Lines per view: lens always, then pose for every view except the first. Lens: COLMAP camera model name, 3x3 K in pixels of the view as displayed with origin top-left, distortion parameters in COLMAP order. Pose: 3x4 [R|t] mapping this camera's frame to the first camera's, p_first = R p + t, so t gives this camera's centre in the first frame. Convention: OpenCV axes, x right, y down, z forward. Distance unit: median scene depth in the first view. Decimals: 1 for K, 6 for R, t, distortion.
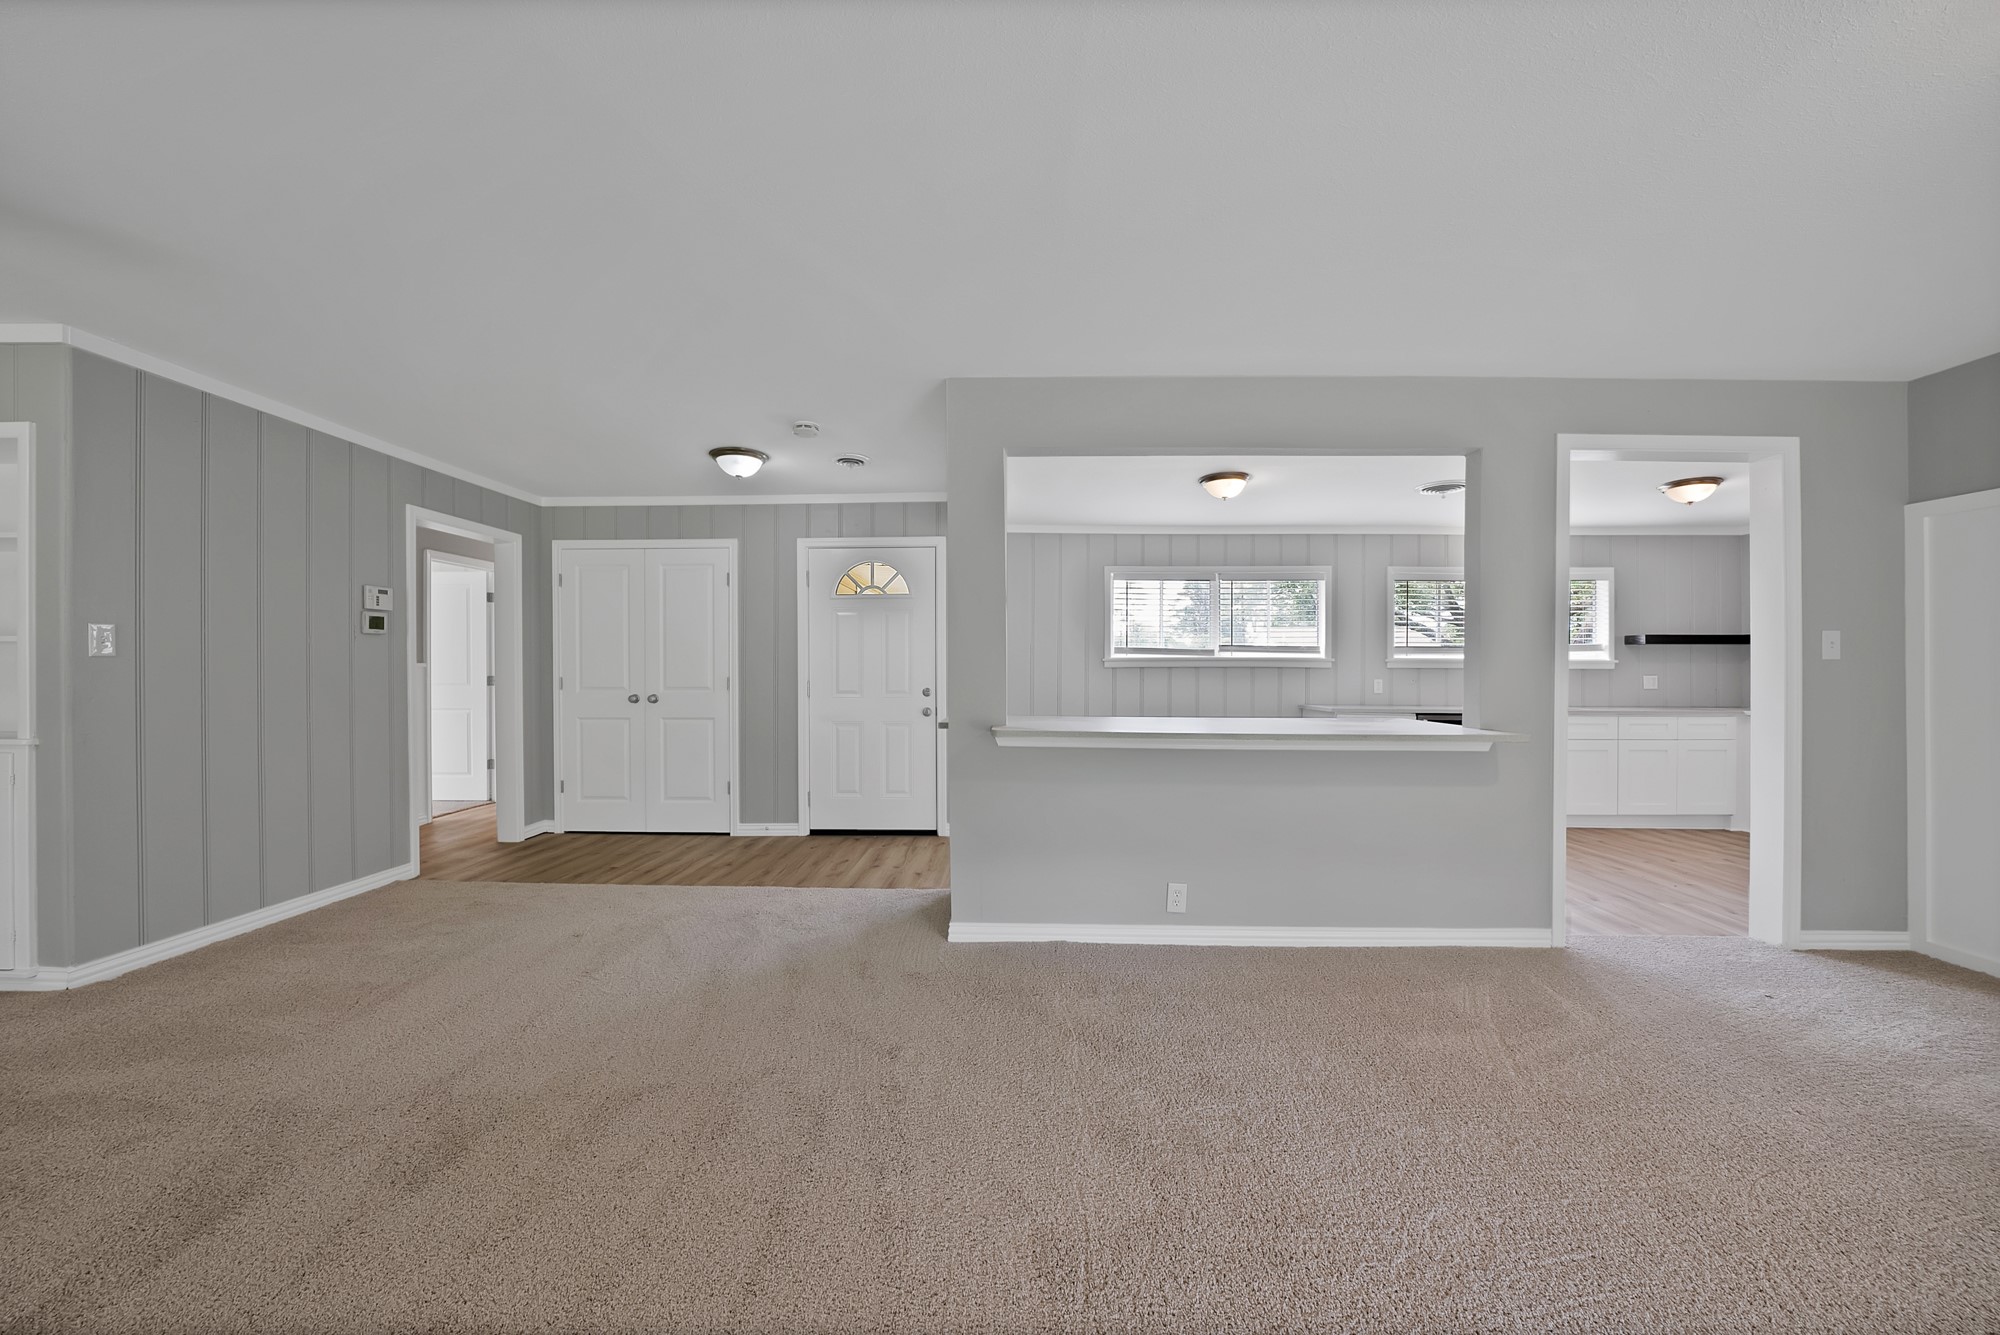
lens RADIAL K [[727.9, 0, 995.5], [0, 727.9, 669.8], [0, 0, 1]] dist [-0.016504, 0.000123]
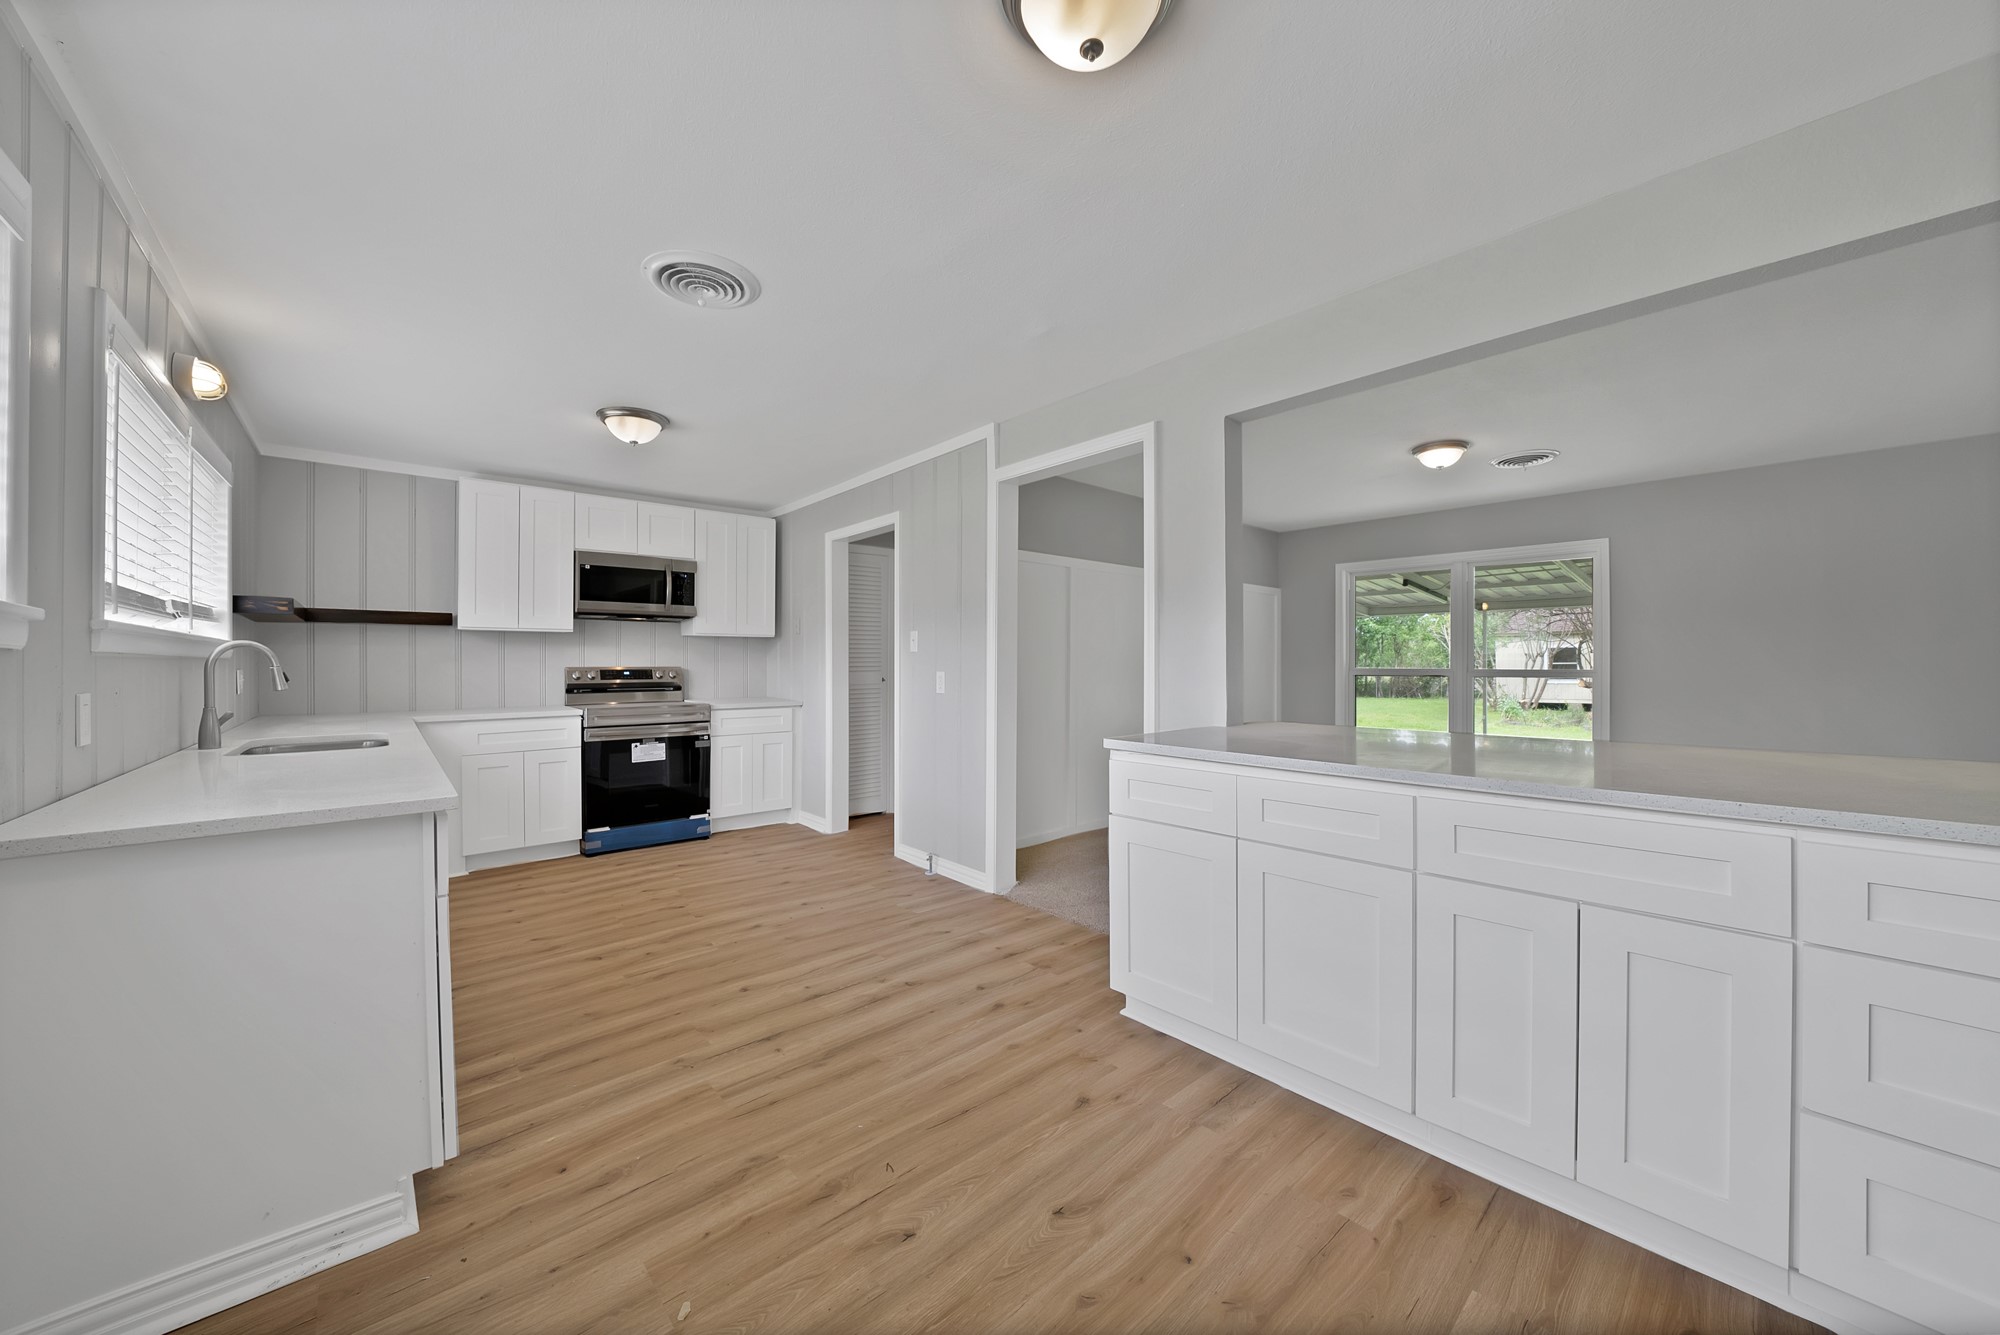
lens RADIAL K [[715.1, 0, 1000.0], [0, 715.1, 667.5], [0, 0, 1]] dist [-0.019158, -0.000057]
pose [[-0.684179, -0.006313, 0.729287, 0.133894], [-0.002434, 0.999977, 0.006373, 0.002468], [-0.729311, 0.002585, -0.684178, 1.132637]]
